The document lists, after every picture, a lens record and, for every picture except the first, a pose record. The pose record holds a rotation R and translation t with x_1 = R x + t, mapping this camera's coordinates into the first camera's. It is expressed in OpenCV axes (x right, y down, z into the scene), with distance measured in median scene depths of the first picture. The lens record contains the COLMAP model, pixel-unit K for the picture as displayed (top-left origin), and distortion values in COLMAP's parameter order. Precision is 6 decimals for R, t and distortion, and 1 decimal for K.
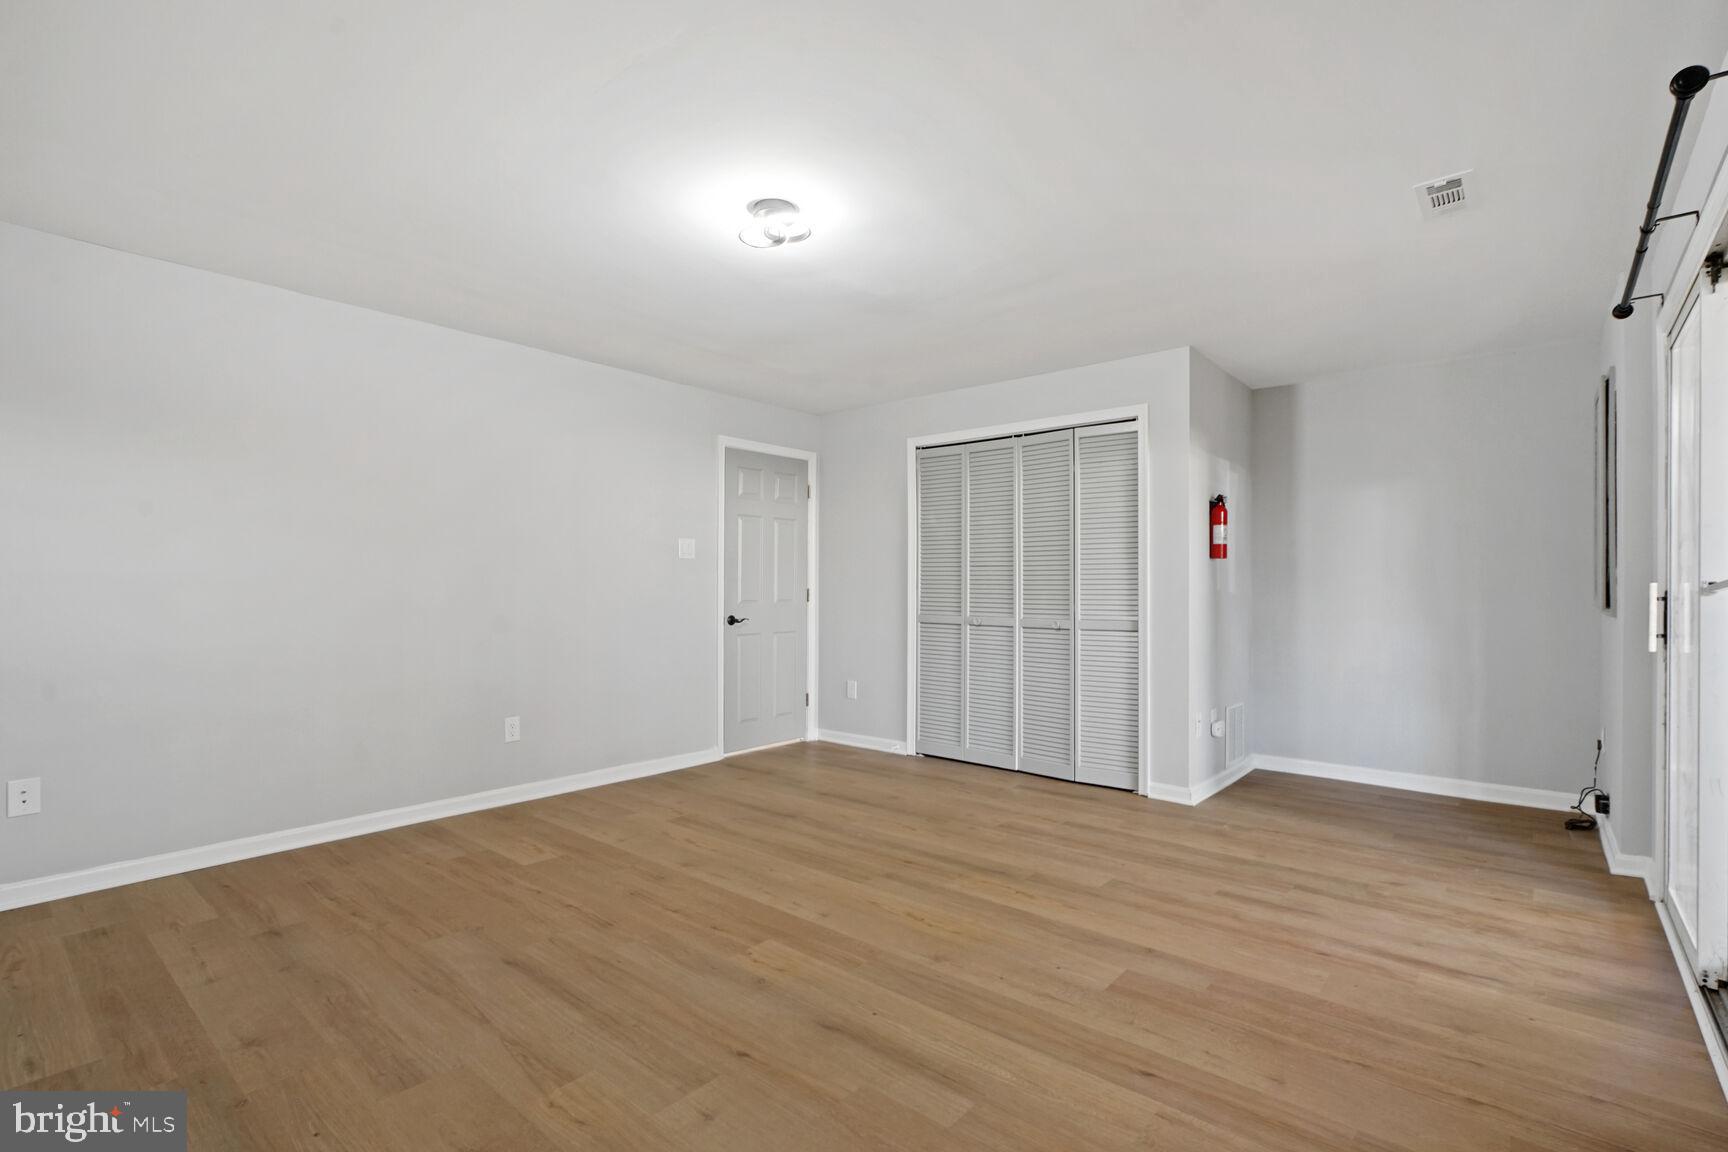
lens RADIAL K [[799.0, 0, 849.9], [0, 799.0, 588.5], [0, 0, 1]] dist [-0.009712, 0.003830]
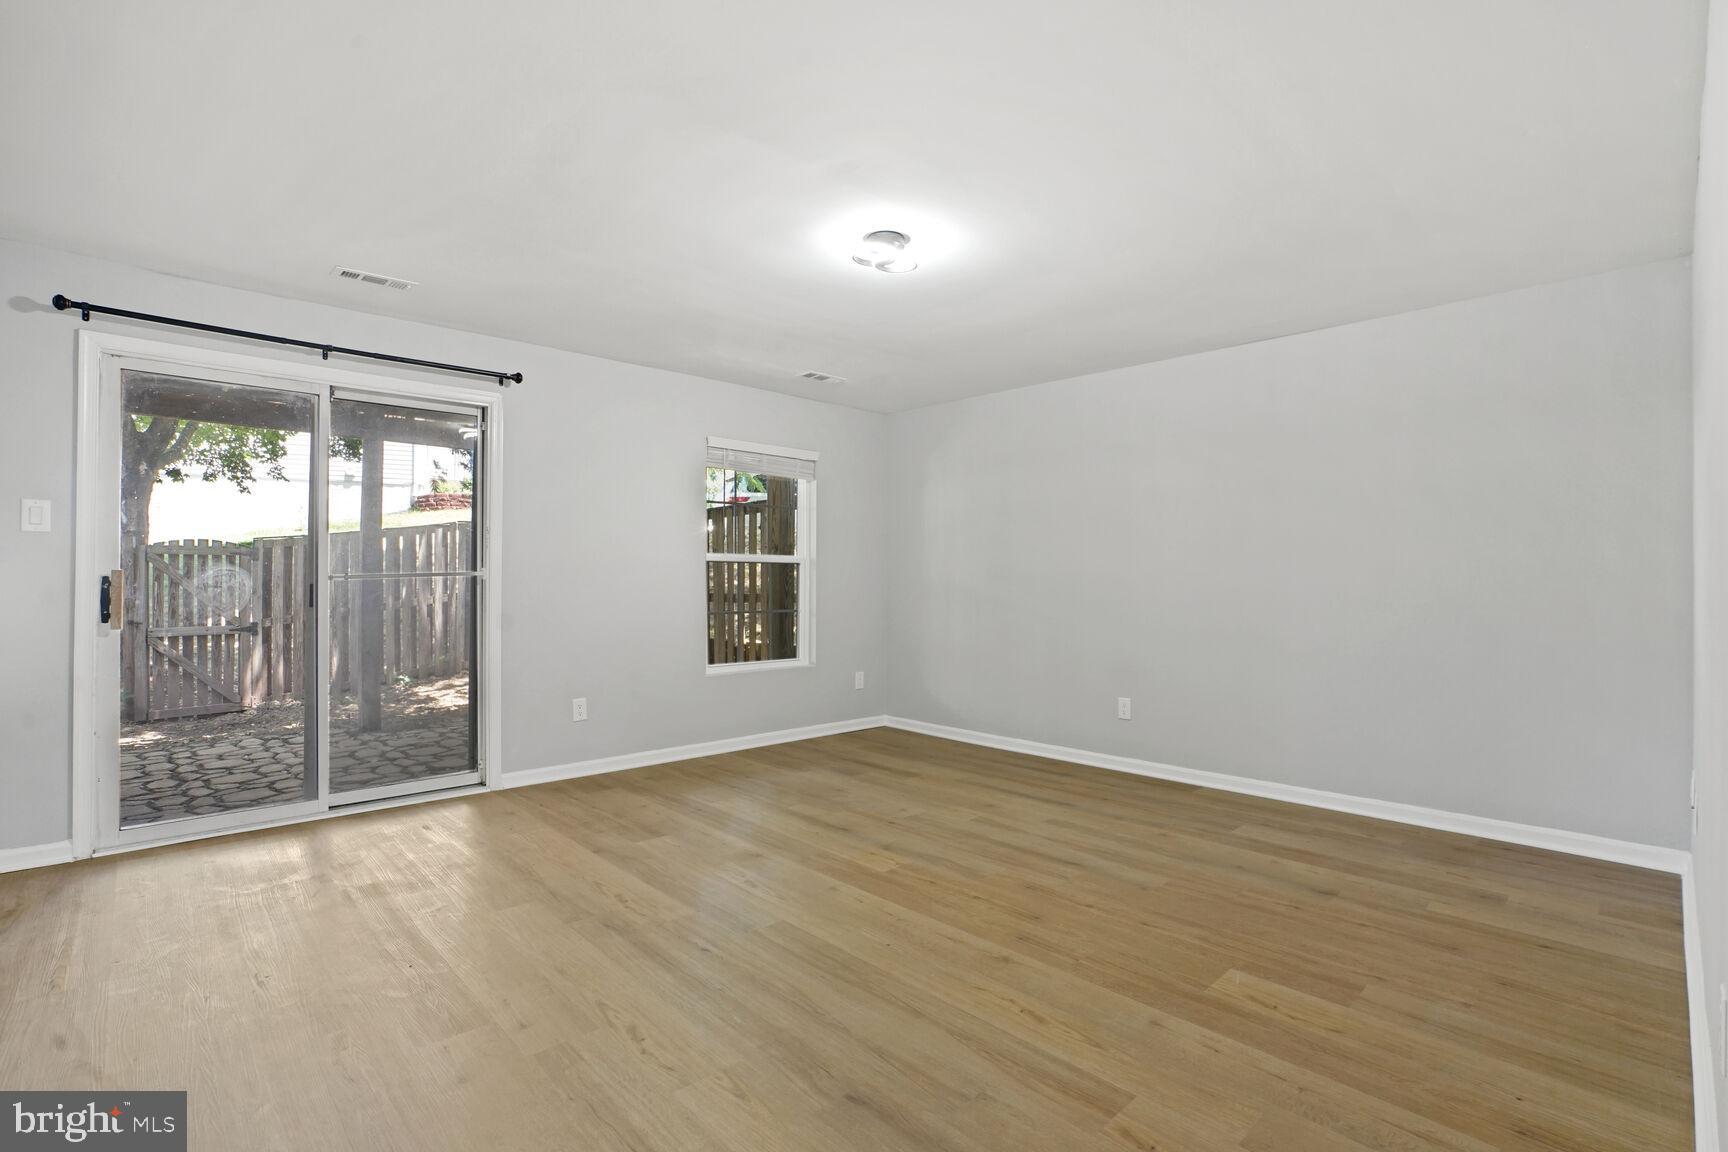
lens RADIAL K [[799.0, 0, 855.2], [0, 799.0, 575.1], [0, 0, 1]] dist [-0.009712, 0.003830]
pose [[-0.995372, -0.005965, 0.095911, -0.128223], [-0.006416, 0.999970, -0.004387, -0.003864], [-0.095882, -0.004982, -0.995380, 1.645999]]
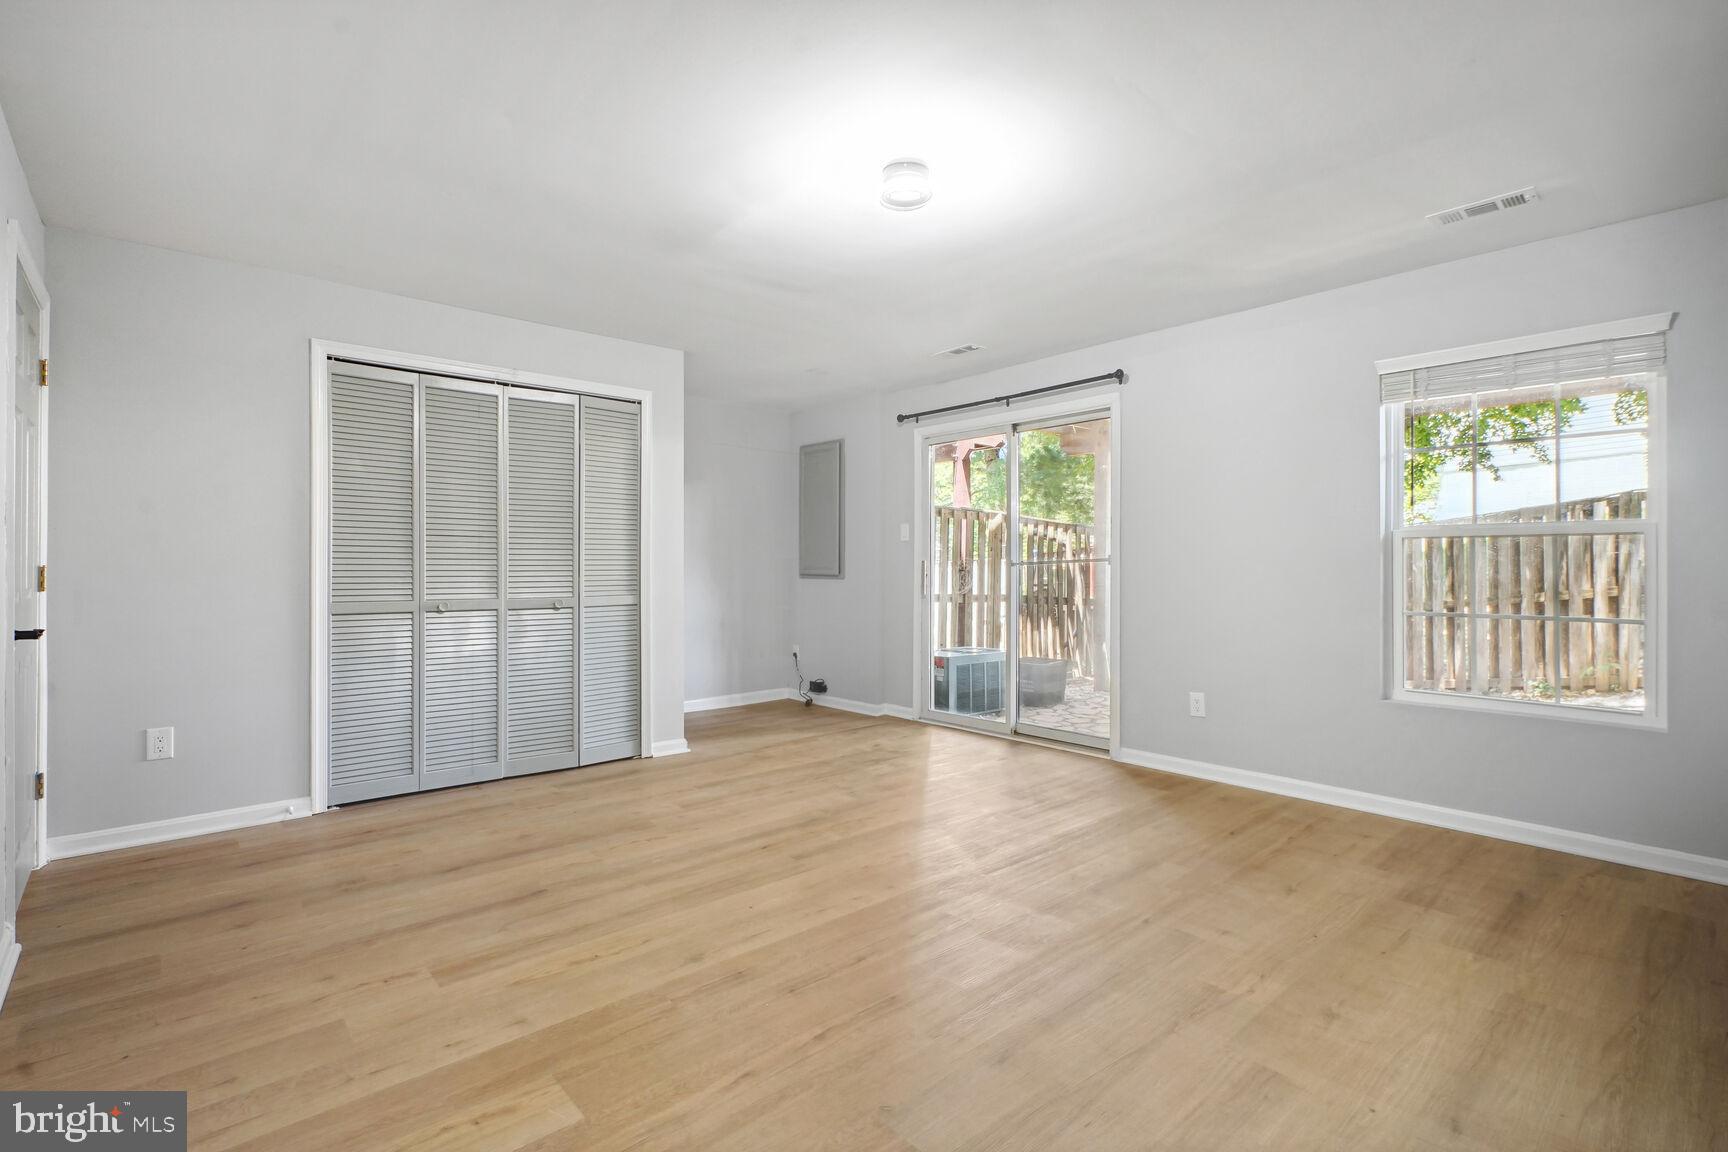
lens RADIAL K [[799.0, 0, 878.3], [0, 799.0, 569.0], [0, 0, 1]] dist [-0.009712, 0.003830]
pose [[0.123104, -0.004480, 0.992384, -0.823464], [0.001319, 0.999990, 0.004350, 0.002802], [-0.992393, 0.000773, 0.123108, 0.710809]]
